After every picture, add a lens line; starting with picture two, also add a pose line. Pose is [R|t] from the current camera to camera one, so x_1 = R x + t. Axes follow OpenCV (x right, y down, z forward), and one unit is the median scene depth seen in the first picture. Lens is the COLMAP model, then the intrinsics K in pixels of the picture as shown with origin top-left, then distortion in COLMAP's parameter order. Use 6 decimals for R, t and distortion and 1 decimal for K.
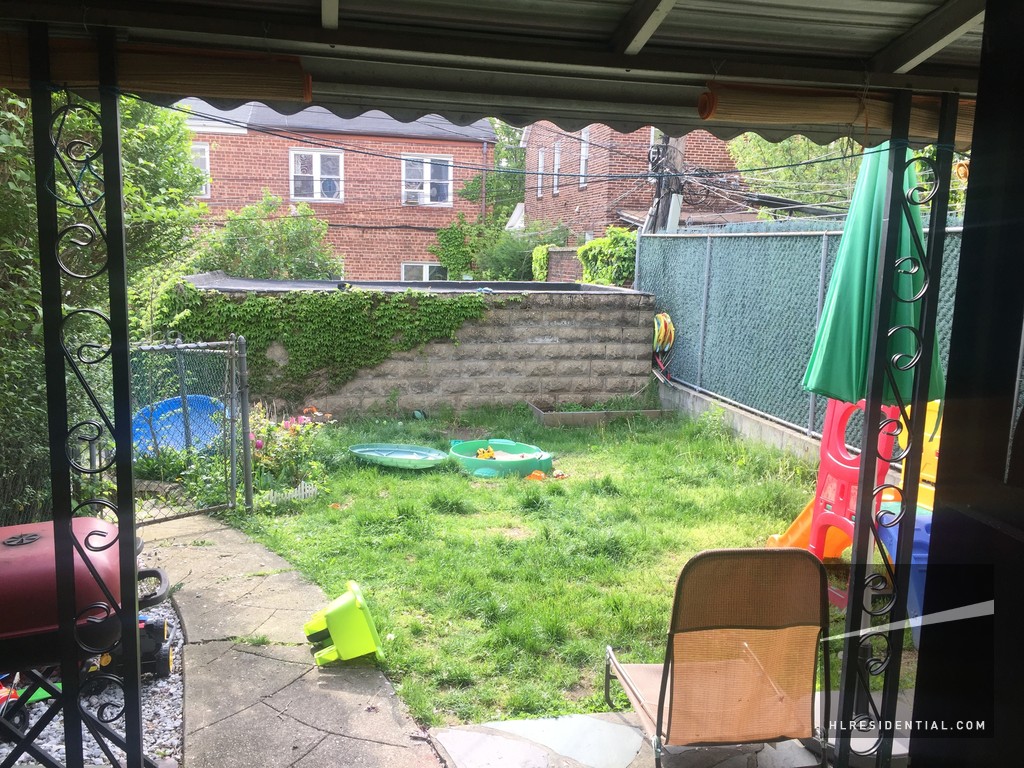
lens RADIAL K [[870.3, 0, 508.1], [0, 870.3, 384.3], [0, 0, 1]] dist [0.077188, -0.099299]
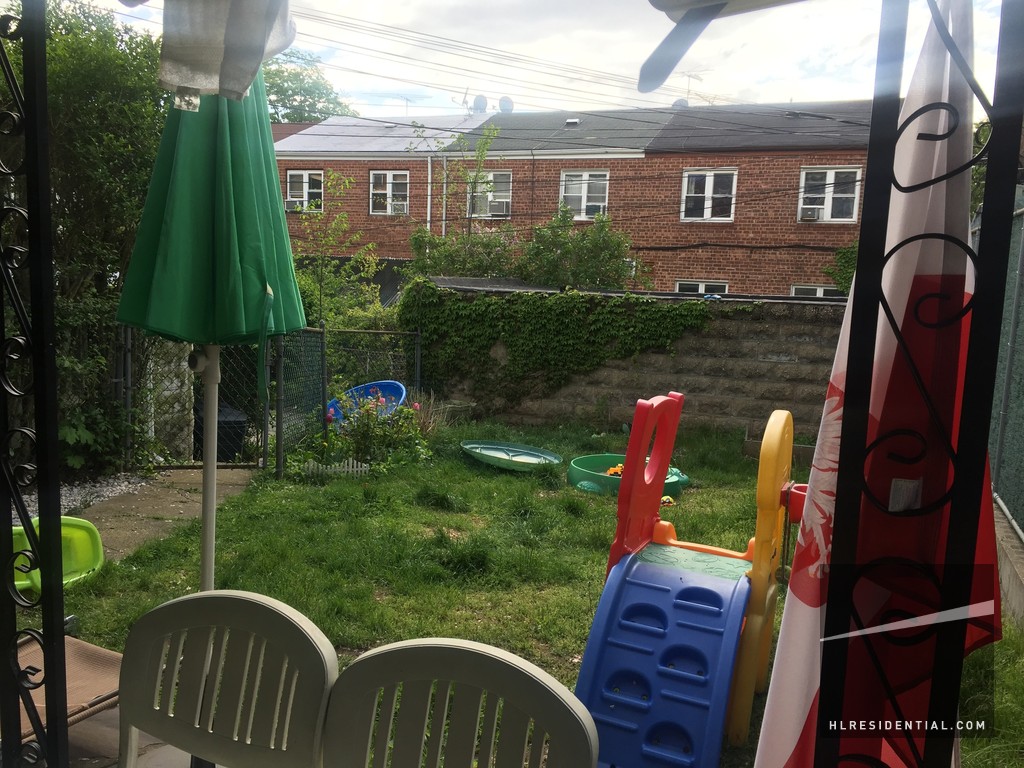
lens RADIAL K [[870.3, 0, 511.6], [0, 870.3, 383.0], [0, 0, 1]] dist [0.077188, -0.099299]
pose [[0.838577, 0.079639, -0.538931, 0.291045], [-0.102419, 0.994664, -0.012381, 0.010955], [0.535069, 0.065579, 0.842259, 0.145706]]
